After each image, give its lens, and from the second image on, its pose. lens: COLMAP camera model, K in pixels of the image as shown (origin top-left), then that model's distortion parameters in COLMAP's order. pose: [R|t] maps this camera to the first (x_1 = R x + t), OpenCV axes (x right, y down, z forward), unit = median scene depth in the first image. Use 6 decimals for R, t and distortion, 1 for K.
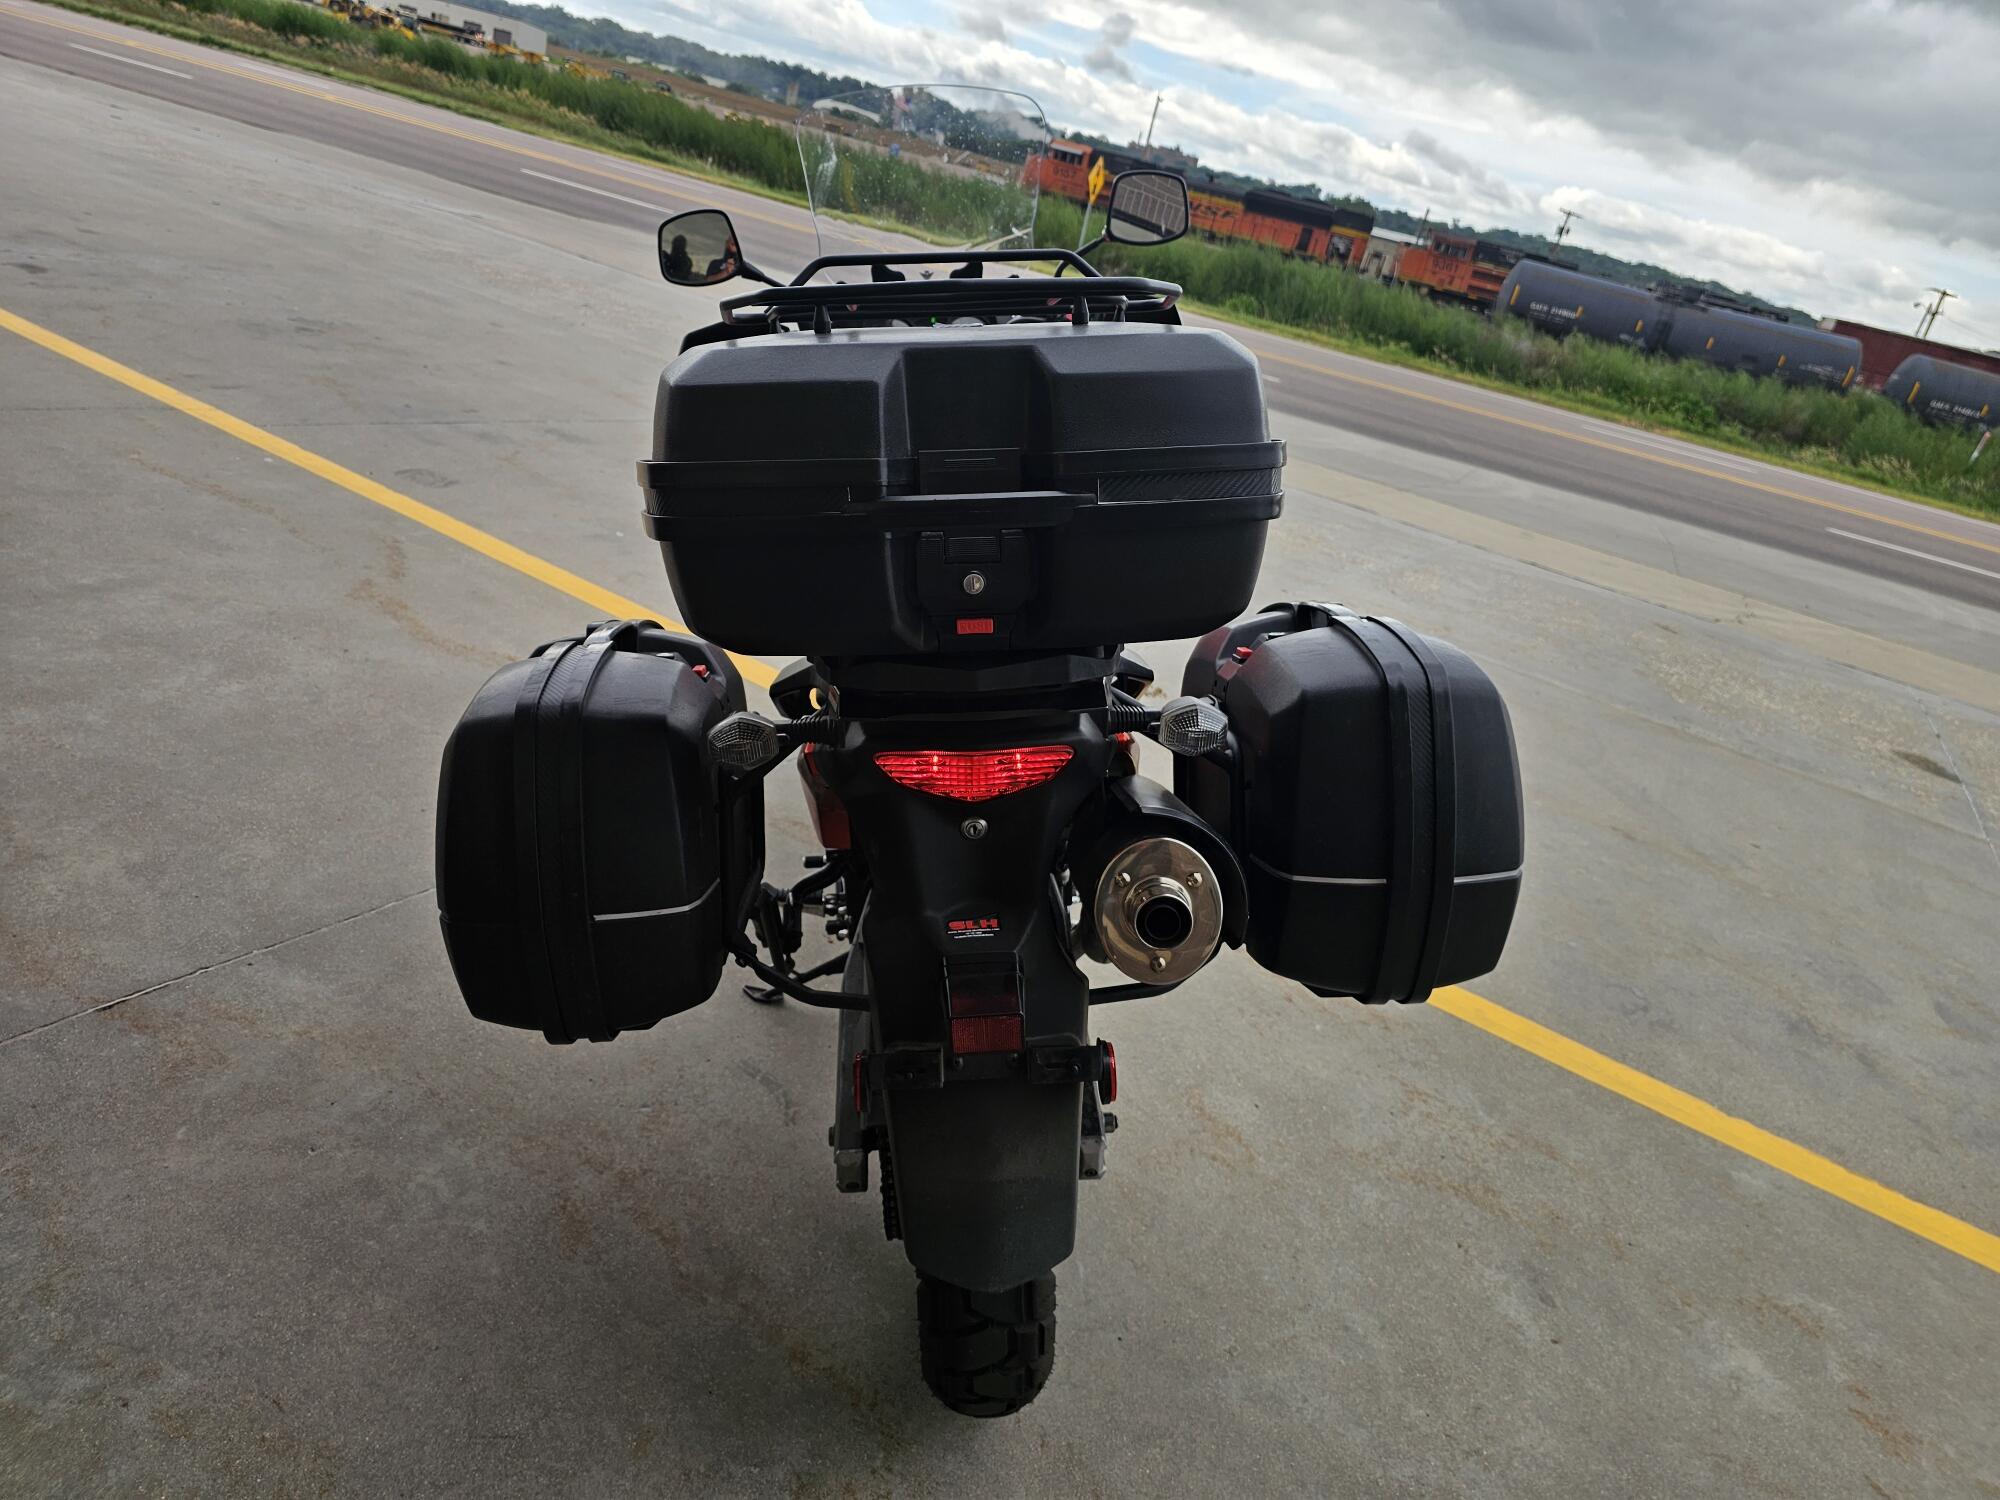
lens RADIAL K [[1364.6, 0, 939.9], [0, 1364.6, 758.3], [0, 0, 1]] dist [0.038238, -0.037607]
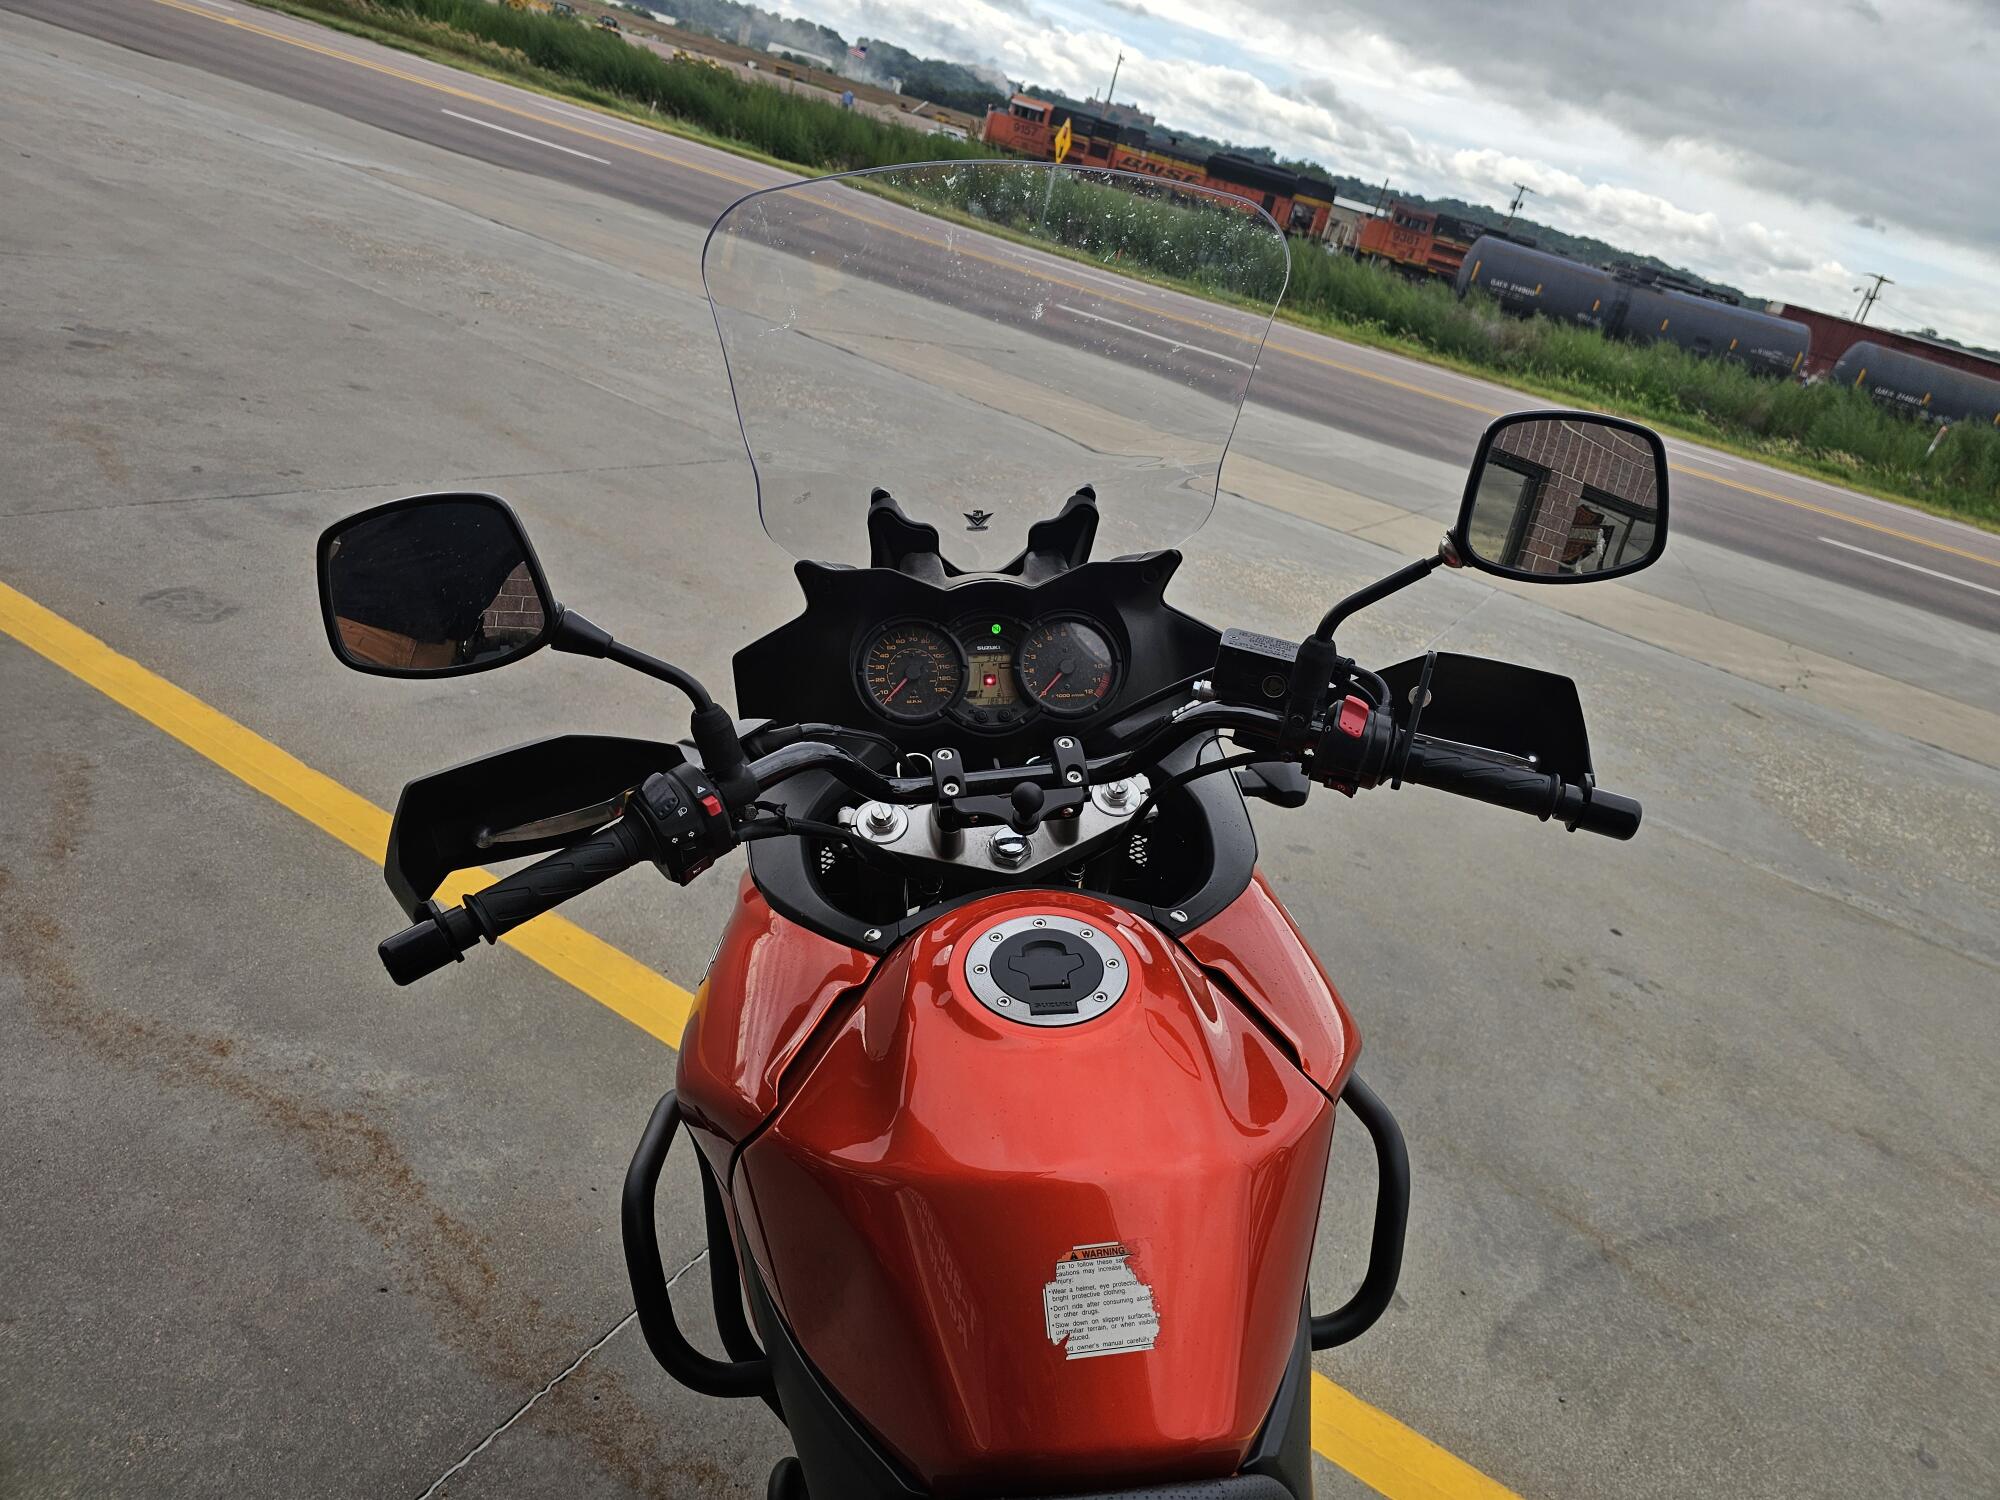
lens RADIAL K [[1363.1, 0, 1000.0], [0, 1363.1, 750.0], [0, 0, 1]] dist [0.034810, -0.030407]
pose [[0.997069, -0.000270, 0.076509, -0.018114], [-0.001671, 0.999679, 0.025296, -0.146378], [-0.076491, -0.025350, 0.996748, 0.268039]]
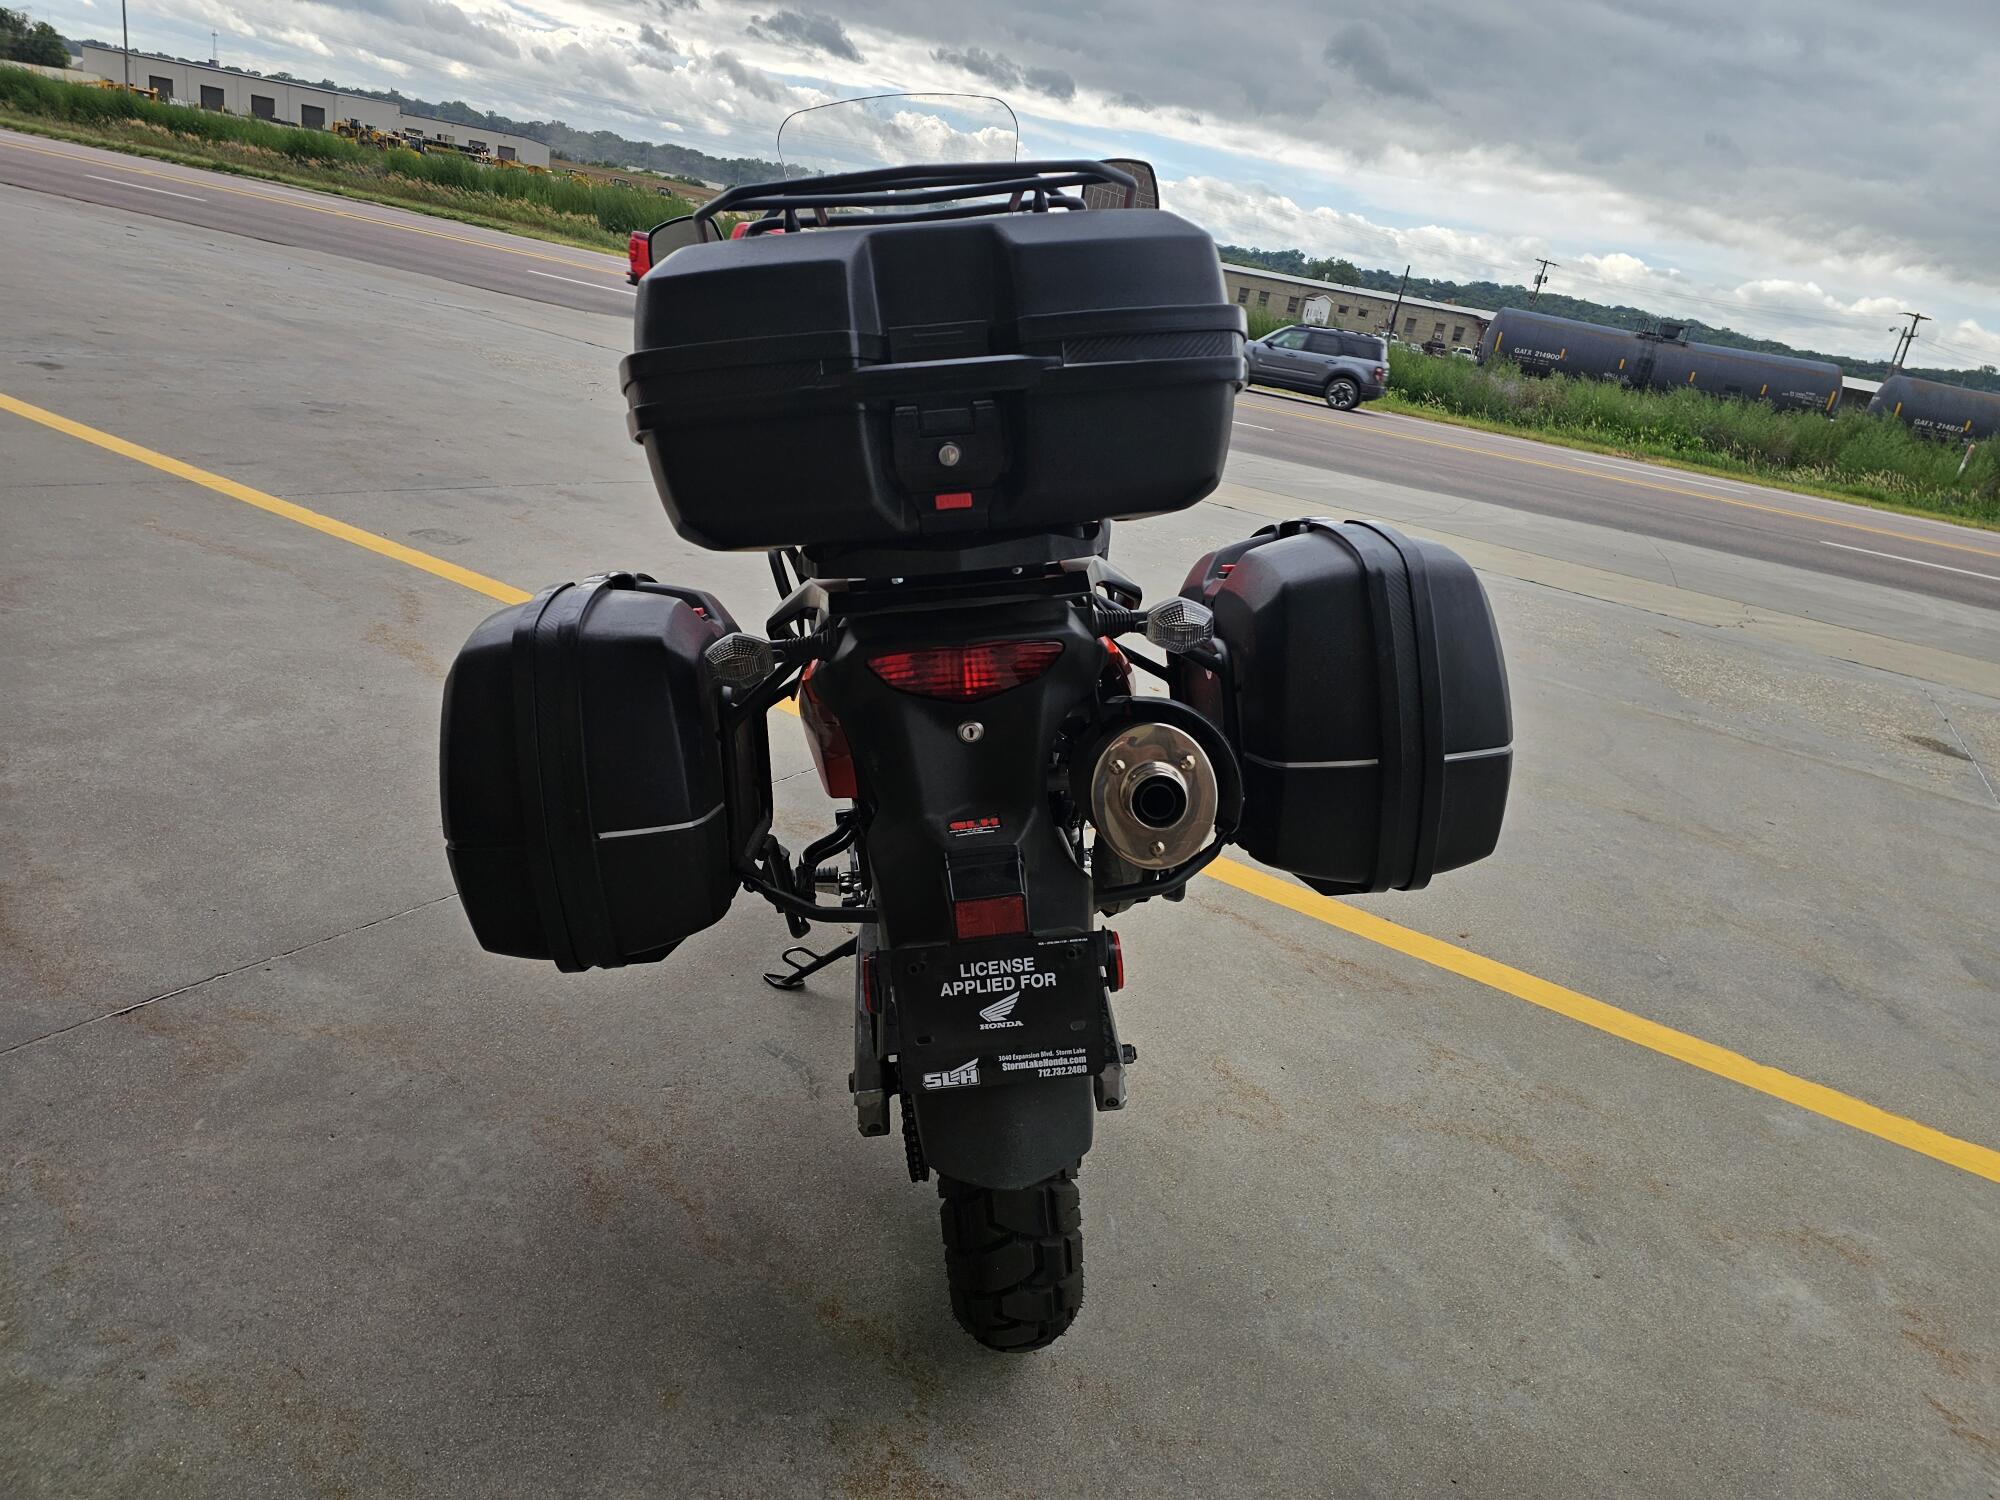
lens RADIAL K [[1350.7, 0, 964.0], [0, 1350.7, 744.4], [0, 0, 1]] dist [0.050814, -0.044573]
pose [[0.998574, -0.053315, 0.002536, 0.004448], [0.053372, 0.996798, -0.059543, 0.030387], [0.000647, 0.059594, 0.998222, -0.000823]]
